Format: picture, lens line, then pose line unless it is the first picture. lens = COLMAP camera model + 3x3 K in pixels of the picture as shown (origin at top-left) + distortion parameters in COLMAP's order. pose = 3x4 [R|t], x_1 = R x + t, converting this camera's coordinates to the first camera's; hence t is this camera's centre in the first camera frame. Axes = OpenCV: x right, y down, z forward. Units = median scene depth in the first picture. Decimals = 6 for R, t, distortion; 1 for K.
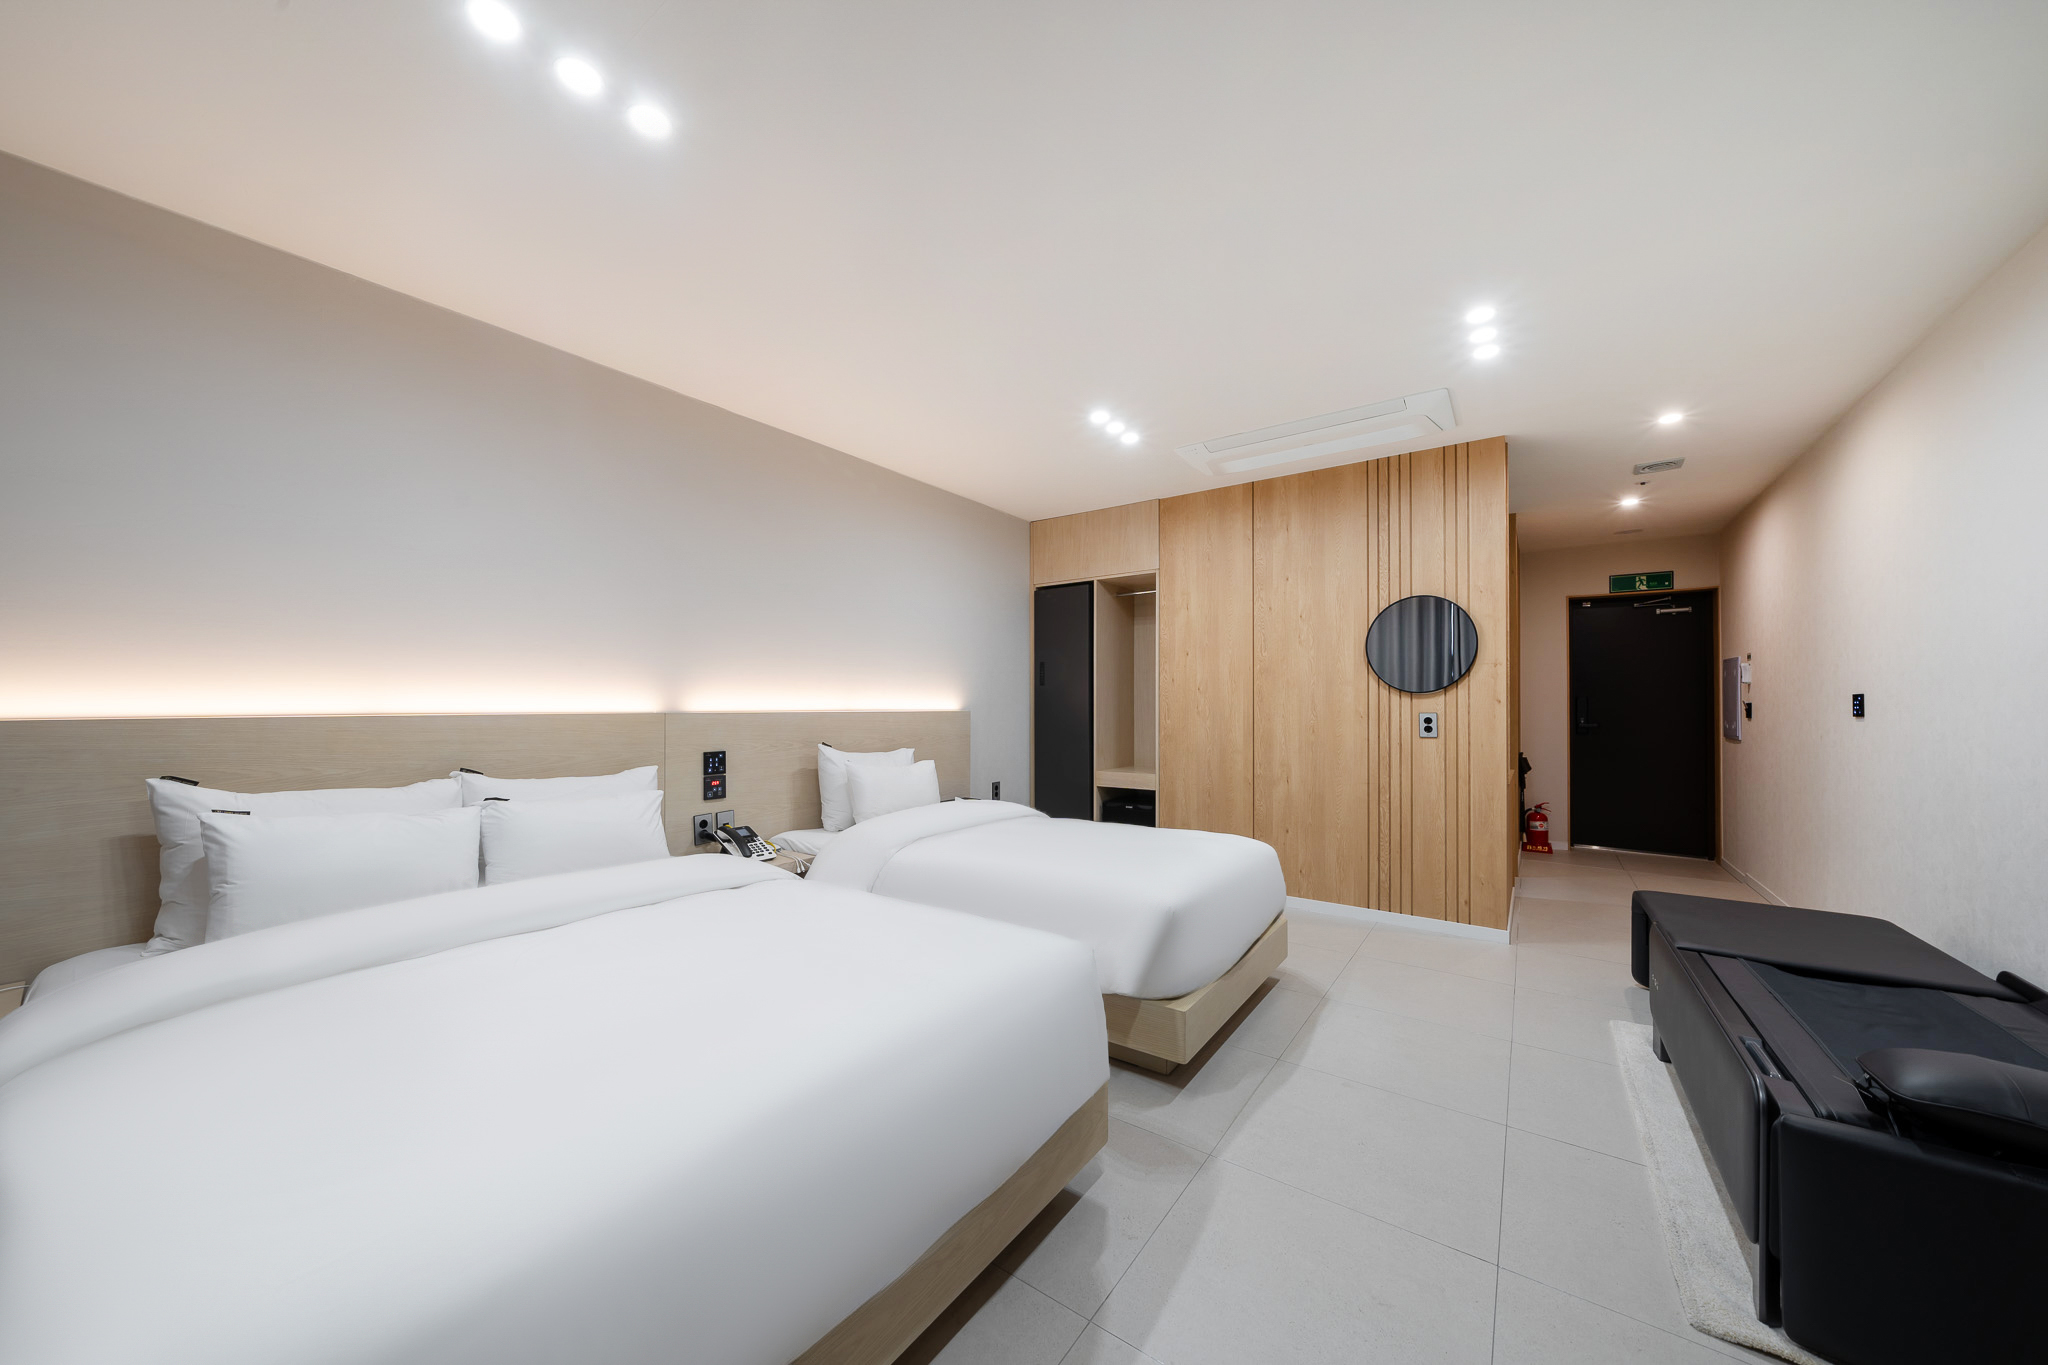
lens RADIAL K [[699.8, 0, 1033.2], [0, 699.8, 697.7], [0, 0, 1]] dist [-0.000526, 0.000280]
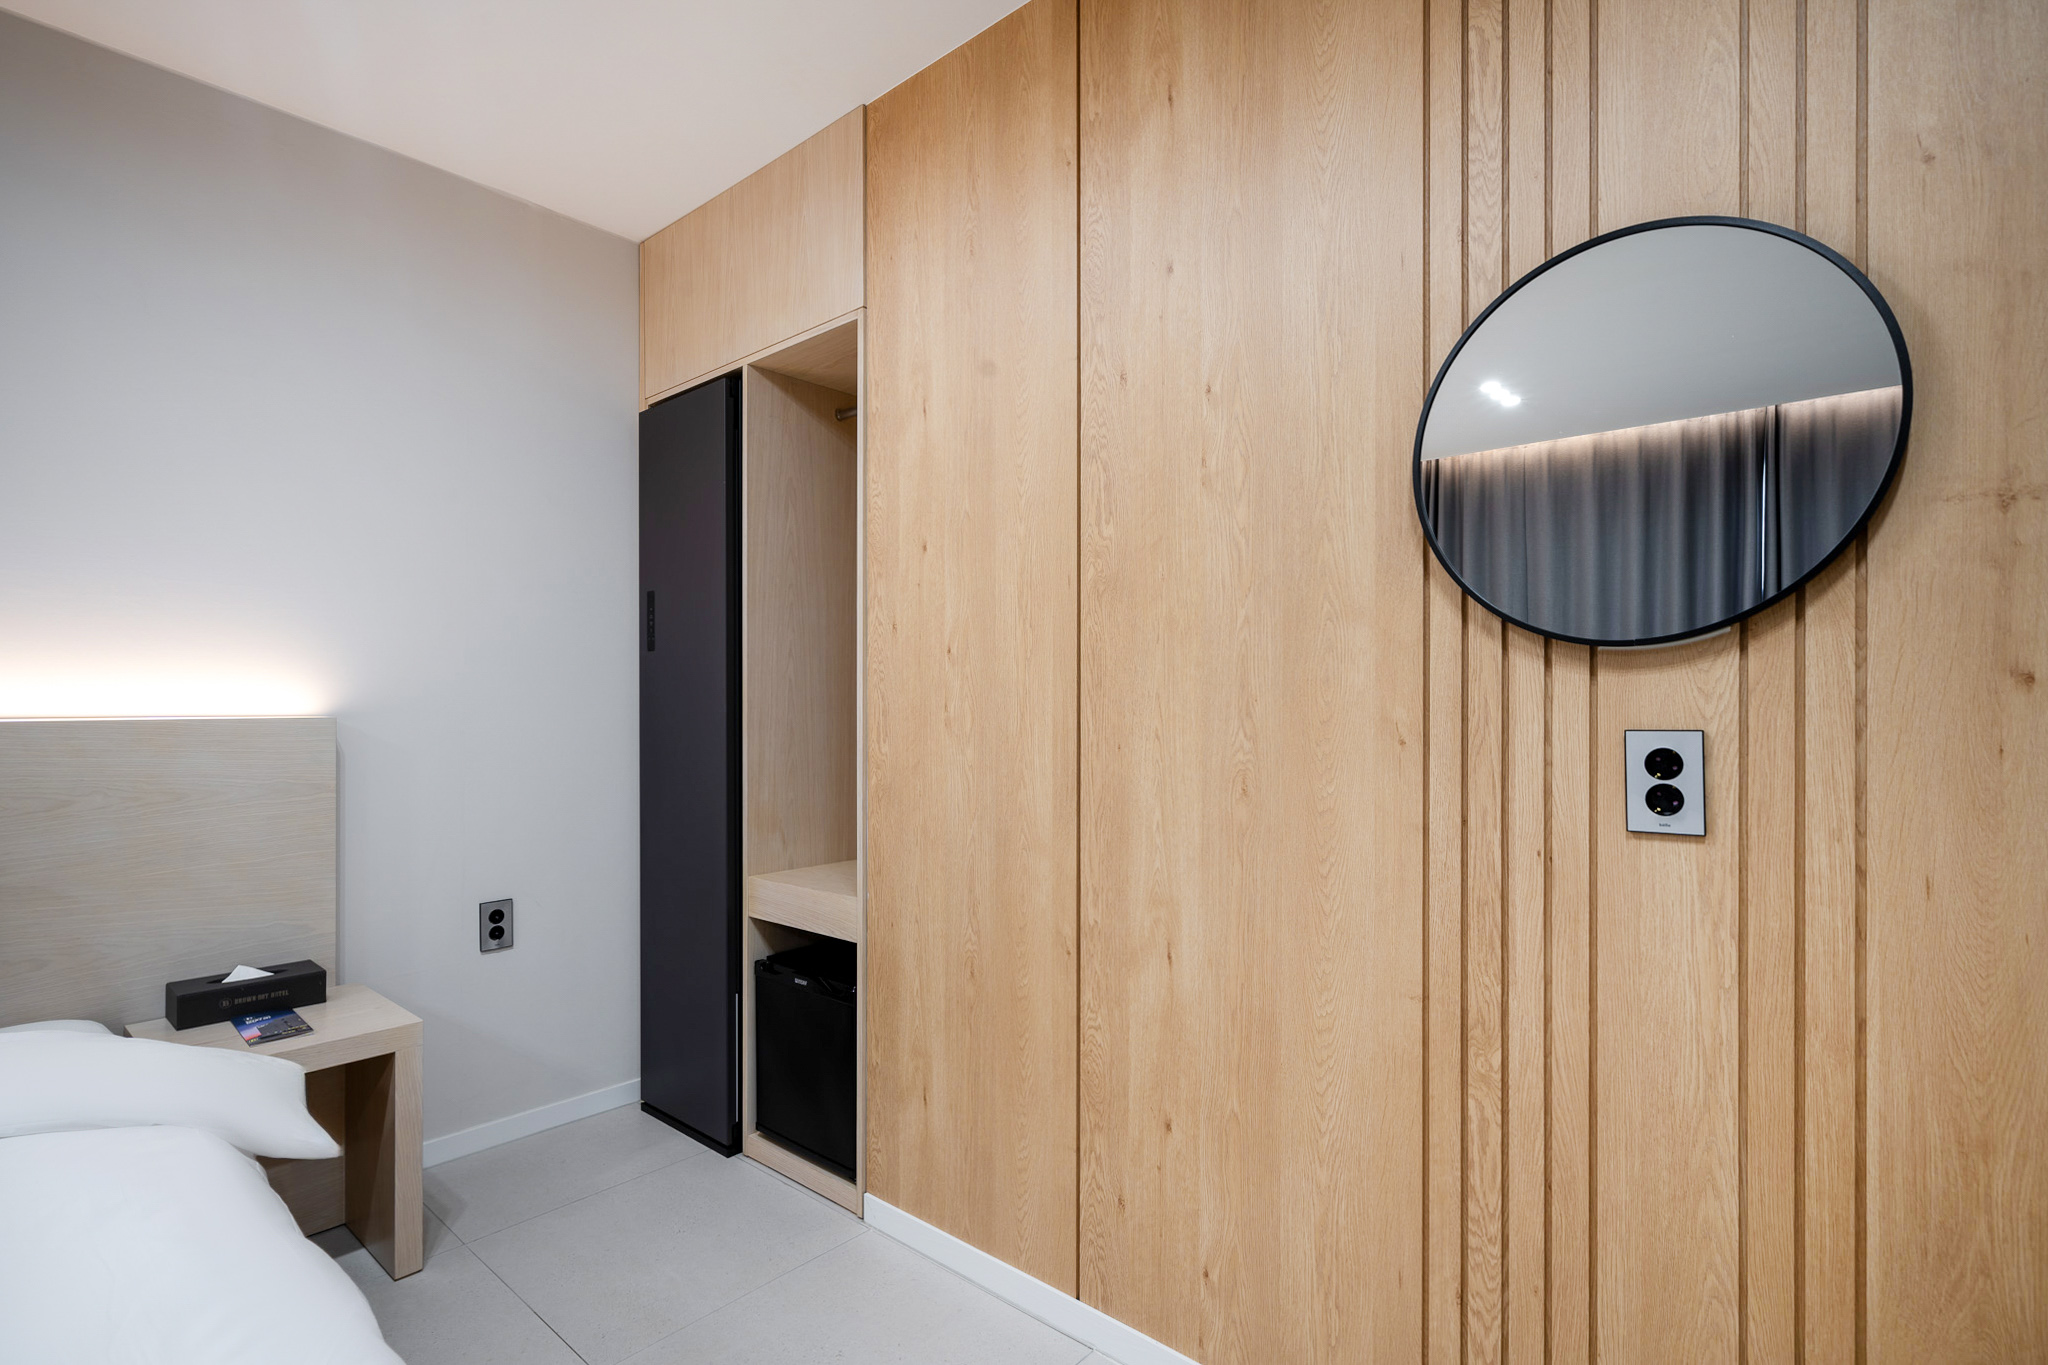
lens RADIAL K [[976.9, 0, 1026.1], [0, 976.9, 701.9], [0, 0, 1]] dist [0.002729, 0.000361]
pose [[0.994915, -0.003608, -0.100654, 0.373477], [0.005205, 0.999865, 0.015608, 0.005462], [0.100584, -0.016052, 0.994799, 0.633532]]
